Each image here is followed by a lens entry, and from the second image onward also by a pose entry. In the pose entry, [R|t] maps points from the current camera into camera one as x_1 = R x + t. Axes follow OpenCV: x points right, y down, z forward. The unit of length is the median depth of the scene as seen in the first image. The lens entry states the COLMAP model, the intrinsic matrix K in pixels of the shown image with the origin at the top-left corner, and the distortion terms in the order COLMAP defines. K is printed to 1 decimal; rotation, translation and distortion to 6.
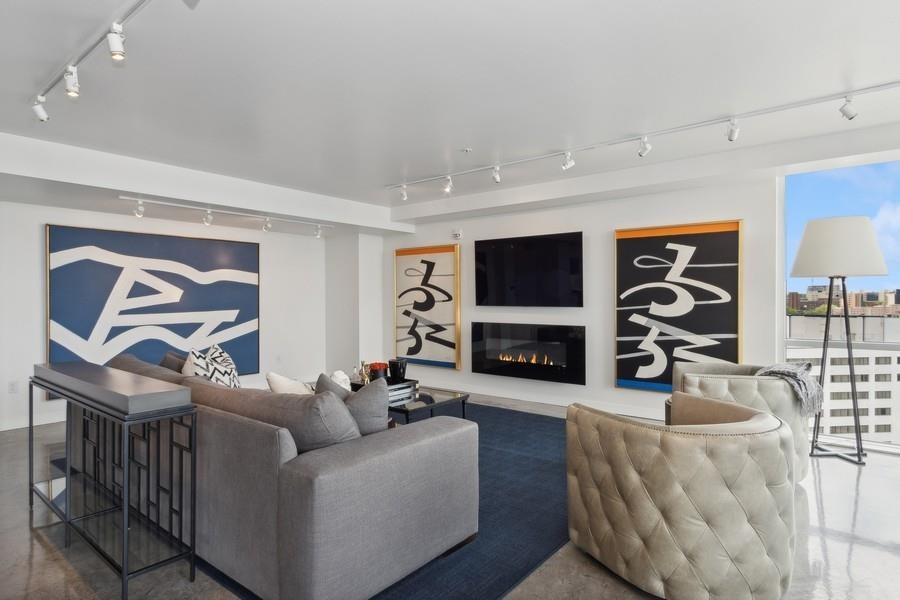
lens RADIAL K [[493.8, 0, 466.2], [0, 493.8, 303.2], [0, 0, 1]] dist [0.001623, -0.001788]
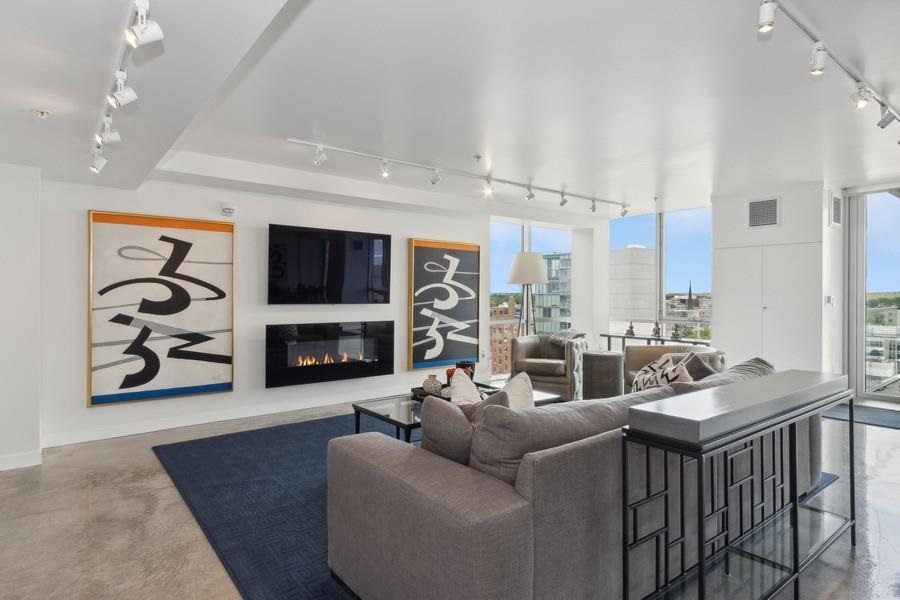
lens RADIAL K [[493.8, 0, 448.9], [0, 493.8, 299.2], [0, 0, 1]] dist [0.001623, -0.001788]
pose [[0.243042, -0.002884, 0.970012, -0.784635], [0.010917, 0.999940, 0.000237, -0.000610], [-0.969954, 0.010532, 0.243059, 0.593039]]
